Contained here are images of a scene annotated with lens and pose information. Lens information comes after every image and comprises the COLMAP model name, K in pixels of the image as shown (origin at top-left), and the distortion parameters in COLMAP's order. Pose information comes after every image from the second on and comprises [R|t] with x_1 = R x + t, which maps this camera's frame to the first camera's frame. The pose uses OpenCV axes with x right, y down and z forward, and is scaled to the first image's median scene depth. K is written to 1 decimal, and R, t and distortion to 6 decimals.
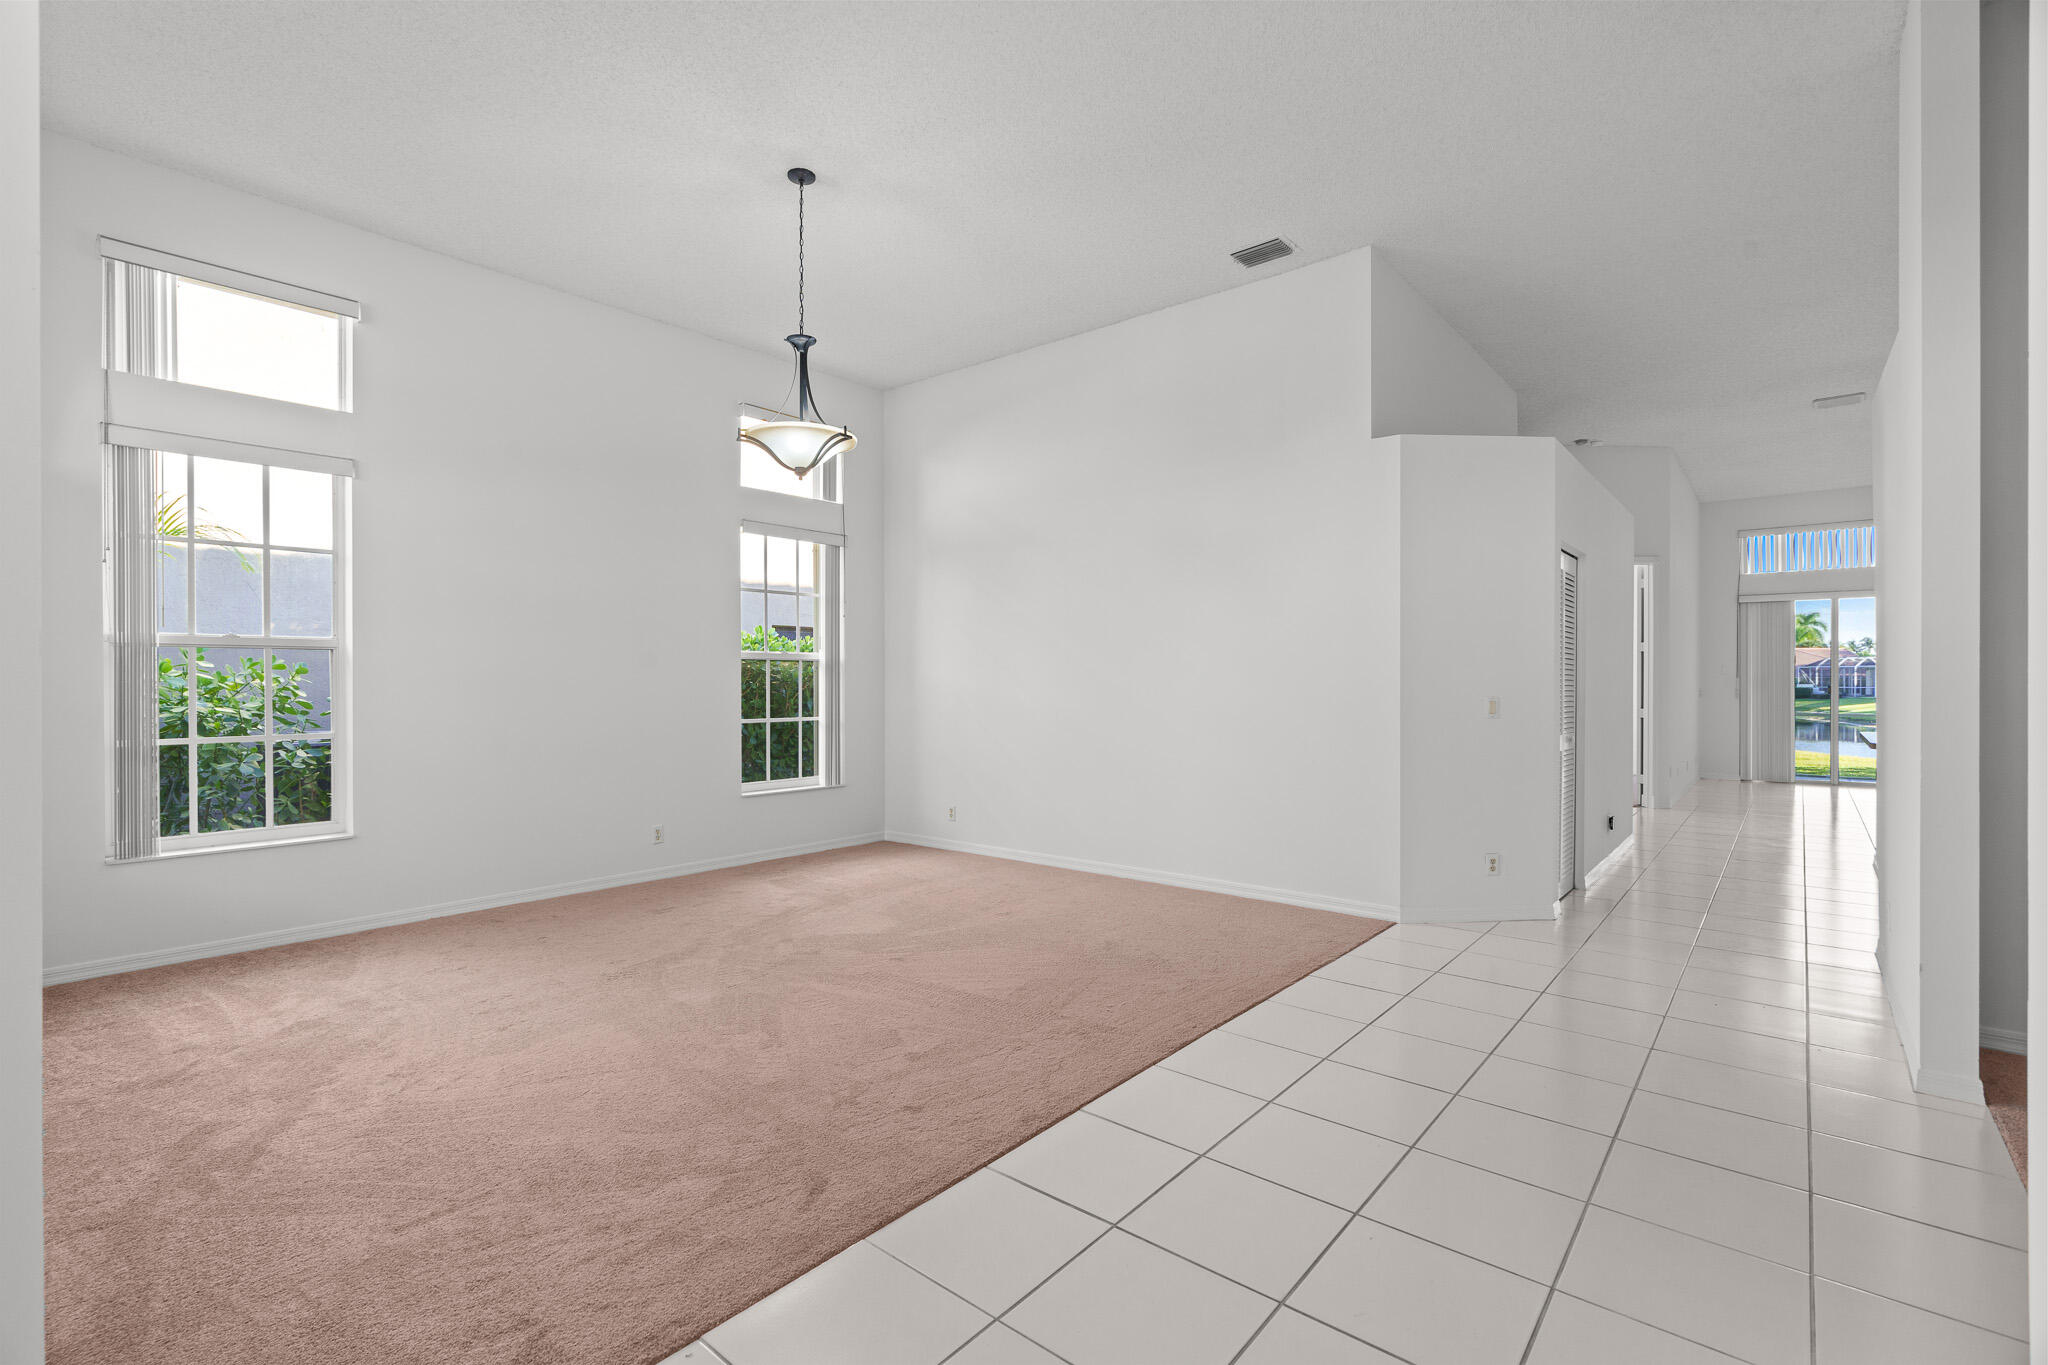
lens RADIAL K [[904.5, 0, 1024.0], [0, 904.5, 682.5], [0, 0, 1]] dist [0.012629, 0.000112]
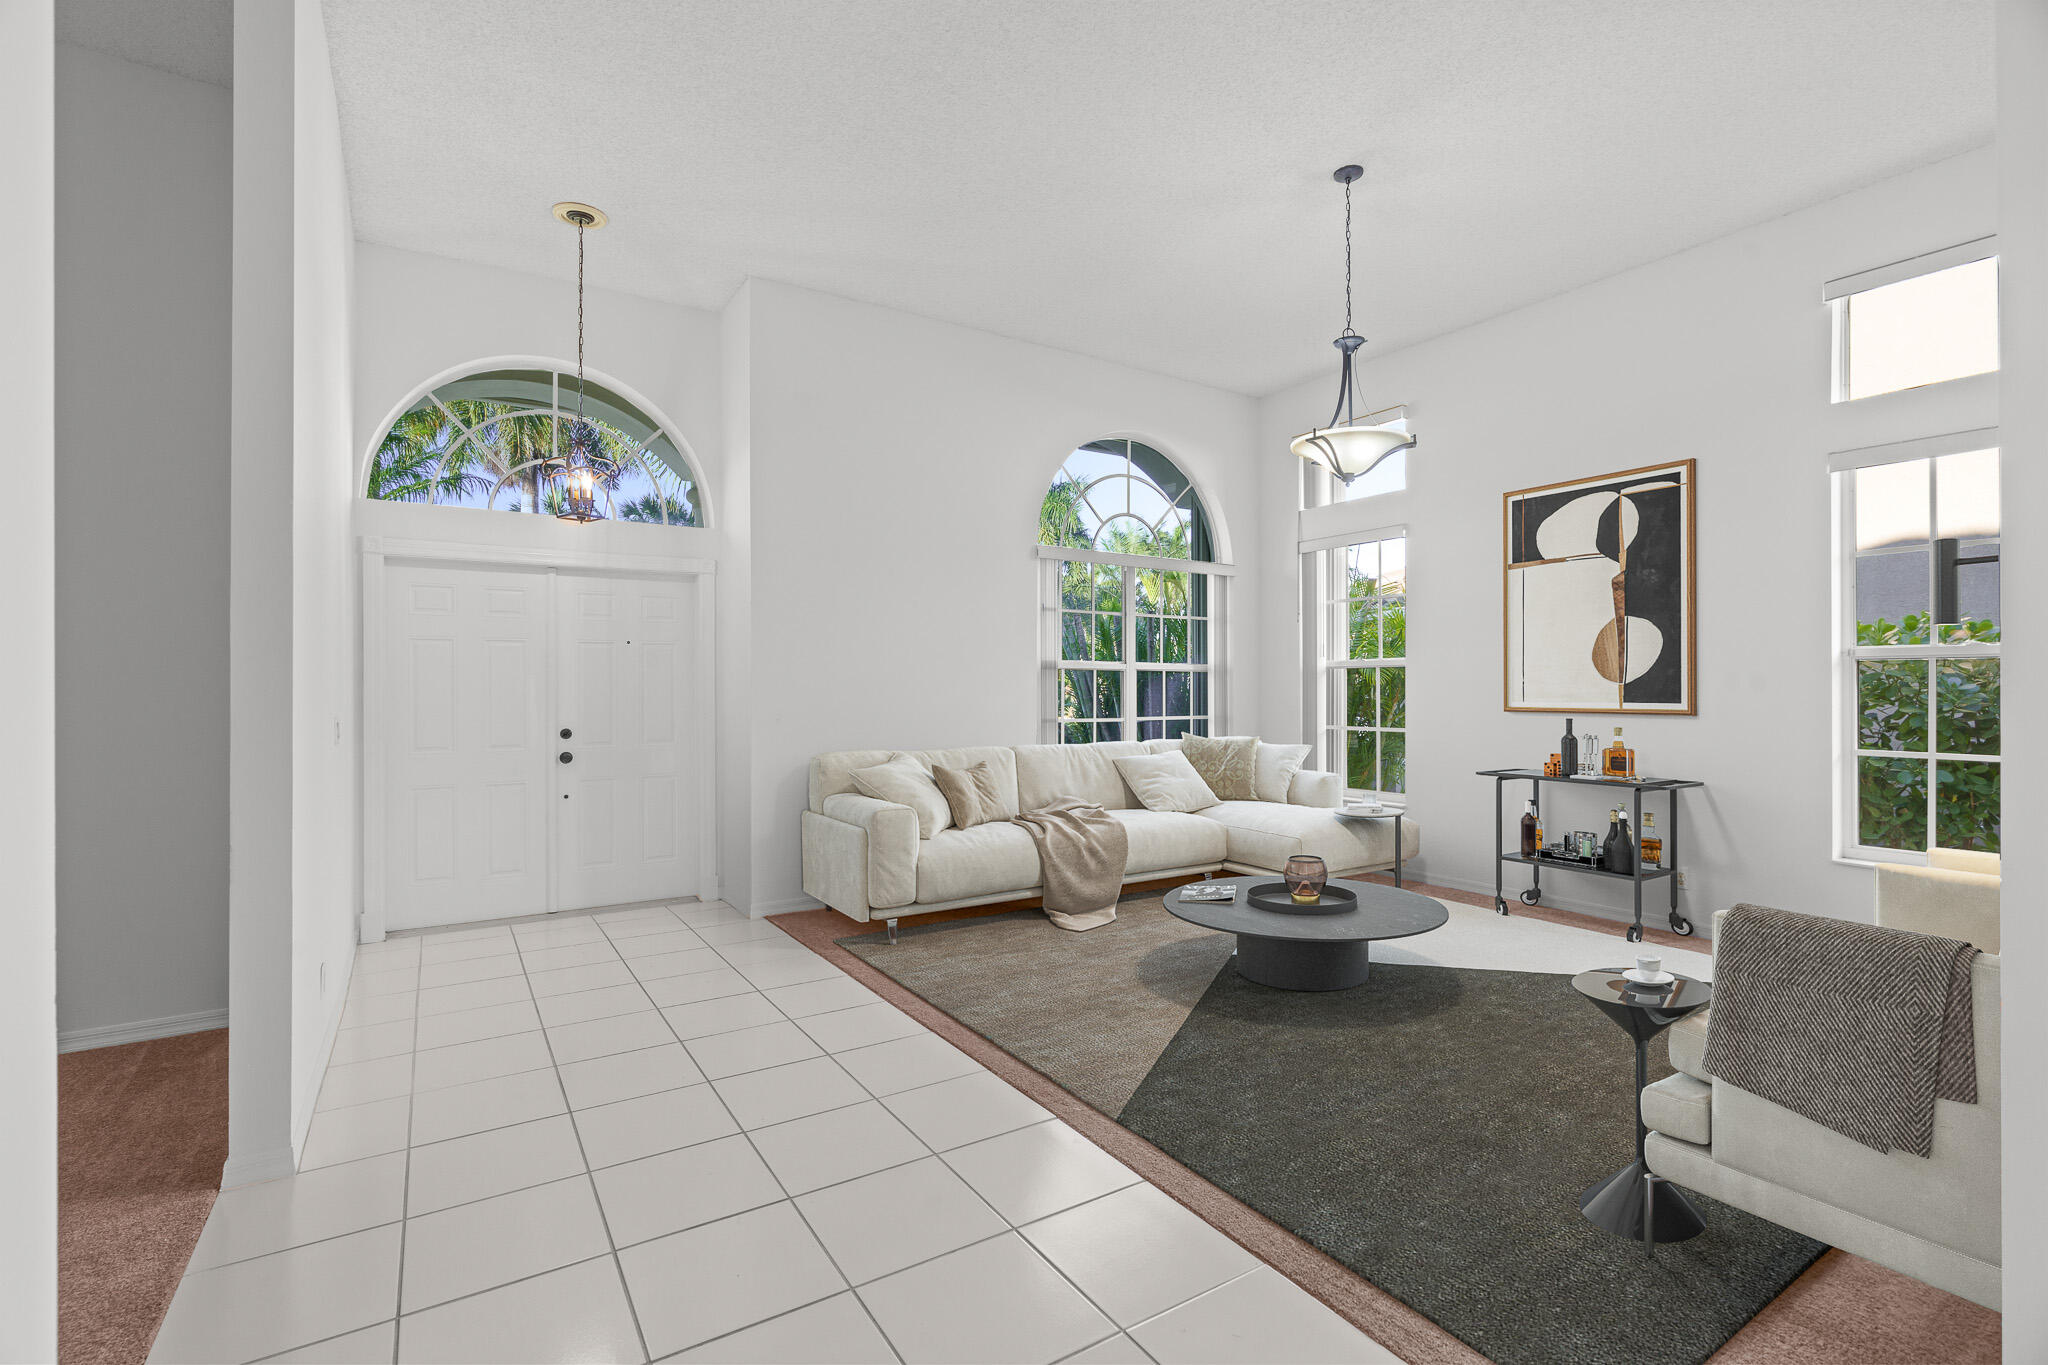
lens RADIAL K [[934.9, 0, 1010.7], [0, 934.9, 684.8], [0, 0, 1]] dist [0.000109, 0.000109]
pose [[-0.301196, -0.001493, -0.953561, 0.509073], [-0.008940, 0.999959, 0.001258, -0.001725], [0.953520, 0.008904, -0.301197, 0.584454]]
